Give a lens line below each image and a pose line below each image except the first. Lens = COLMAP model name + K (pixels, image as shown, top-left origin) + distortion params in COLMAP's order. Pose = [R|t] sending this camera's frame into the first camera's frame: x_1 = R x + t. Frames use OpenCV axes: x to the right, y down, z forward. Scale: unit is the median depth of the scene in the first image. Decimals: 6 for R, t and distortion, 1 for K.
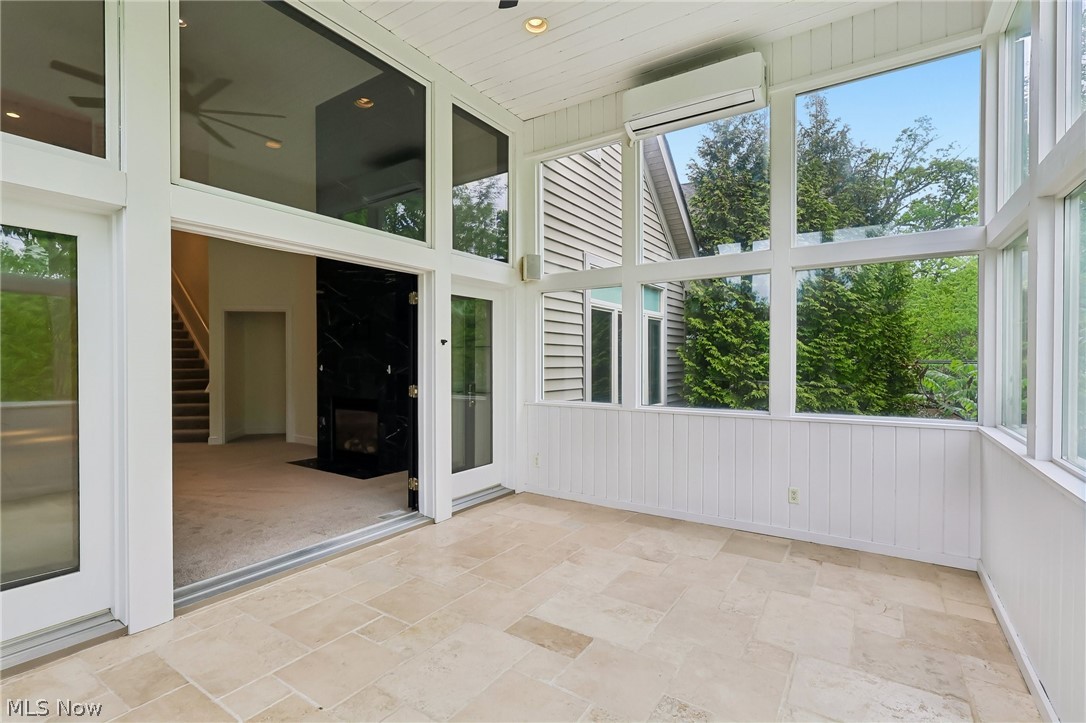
lens RADIAL K [[511.4, 0, 546.0], [0, 511.4, 363.6], [0, 0, 1]] dist [0.001150, 0.000106]
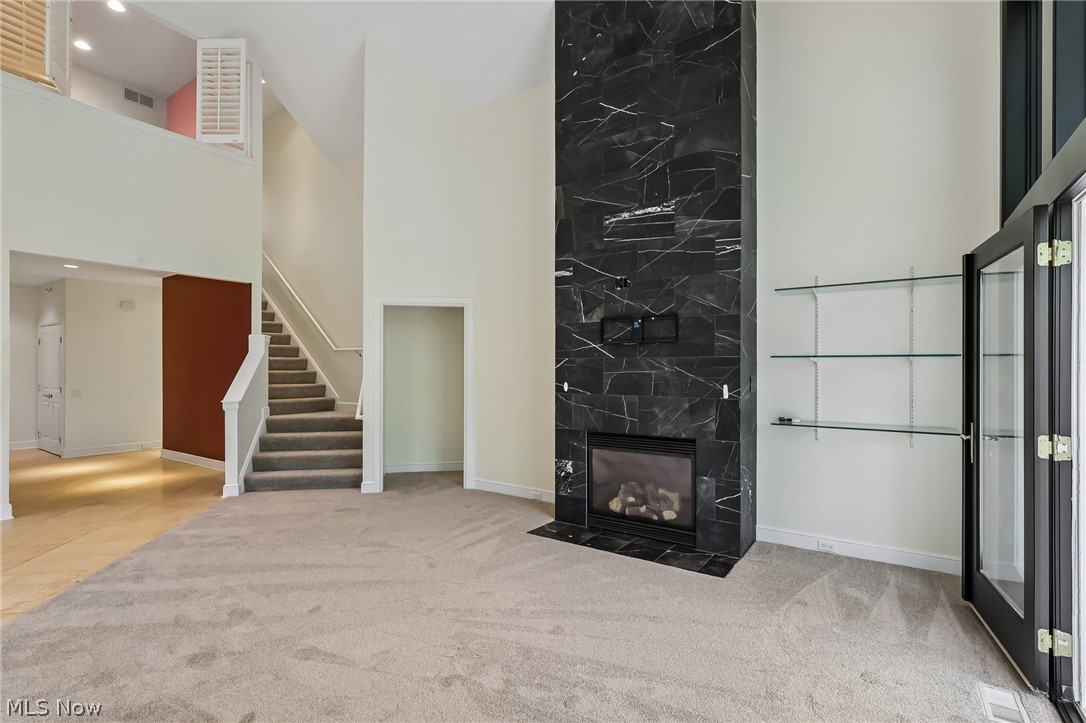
lens RADIAL K [[511.4, 0, 539.4], [0, 511.4, 368.1], [0, 0, 1]] dist [0.001150, 0.000106]
pose [[0.999940, 0.003510, -0.010329, -0.760739], [-0.003647, 0.999905, -0.013283, -0.010988], [0.010281, 0.013320, 0.999858, 0.539719]]
